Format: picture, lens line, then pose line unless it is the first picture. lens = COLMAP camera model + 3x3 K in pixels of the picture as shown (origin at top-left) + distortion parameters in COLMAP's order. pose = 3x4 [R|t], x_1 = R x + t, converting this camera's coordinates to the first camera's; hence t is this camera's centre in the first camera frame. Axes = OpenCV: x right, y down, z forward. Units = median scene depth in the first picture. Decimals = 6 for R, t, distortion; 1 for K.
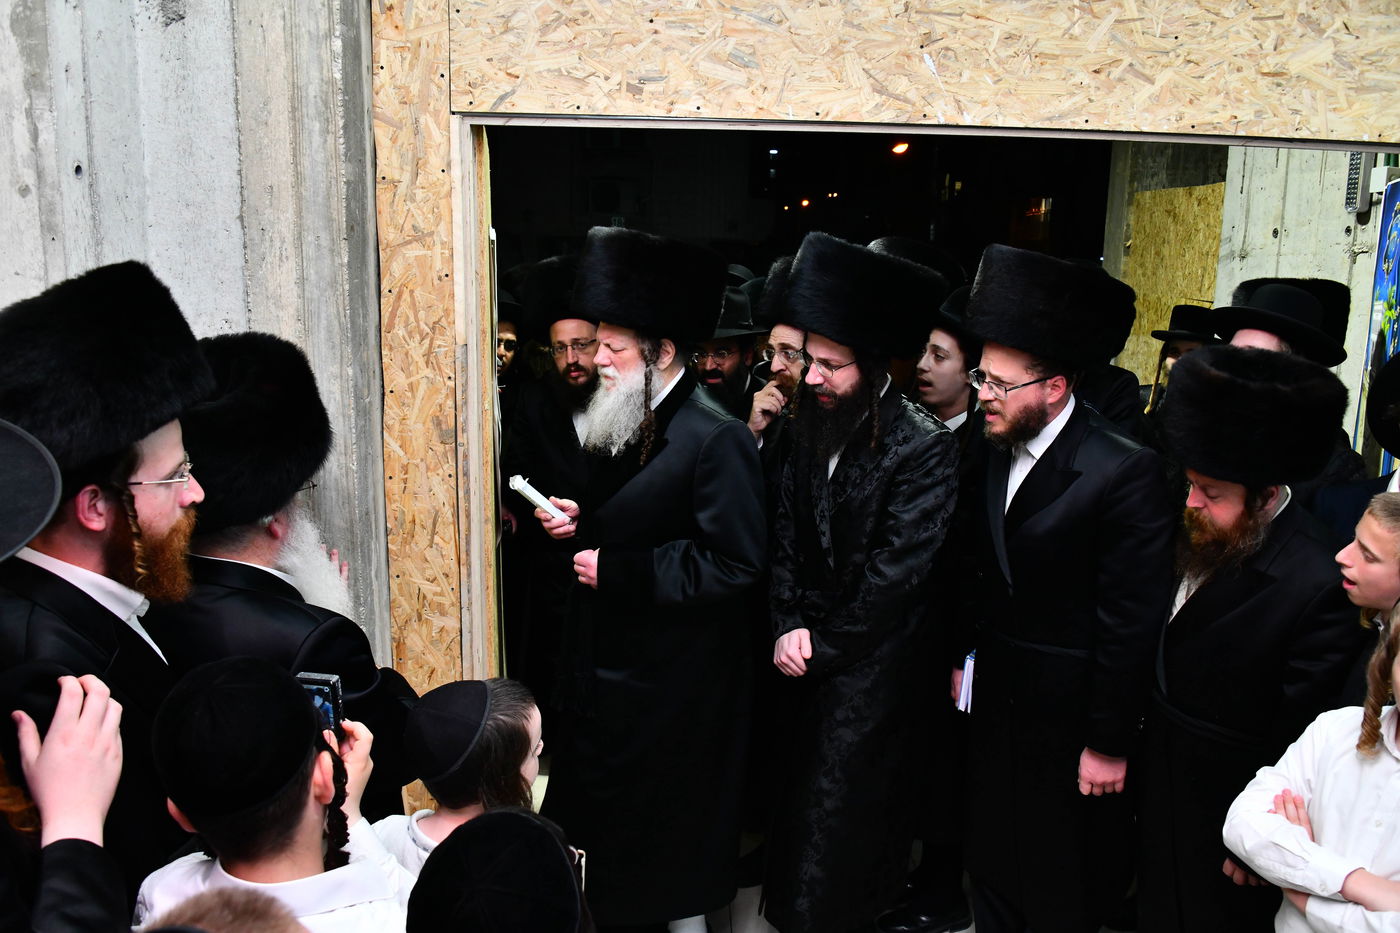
lens RADIAL K [[1085.4, 0, 699.7], [0, 1085.4, 470.2], [0, 0, 1]] dist [-0.030482, -0.007259]
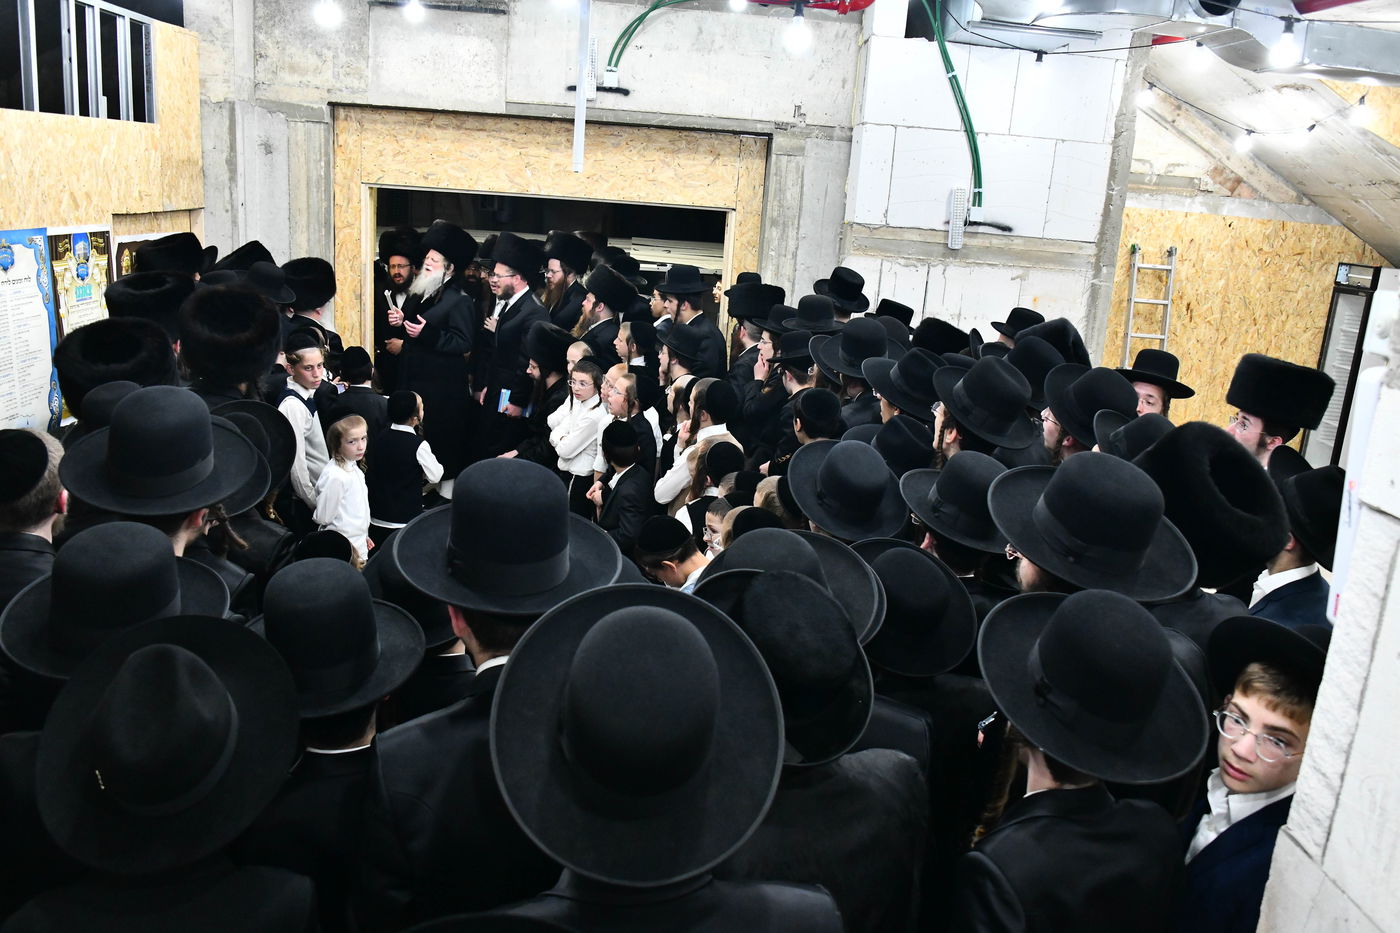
lens RADIAL K [[1085.4, 0, 701.4], [0, 1085.4, 461.3], [0, 0, 1]] dist [-0.030482, -0.007259]
pose [[0.998410, 0.038930, 0.040759, 0.575692], [-0.040757, 0.998156, 0.044980, 0.239213], [-0.038933, -0.046570, 0.998156, -1.907045]]
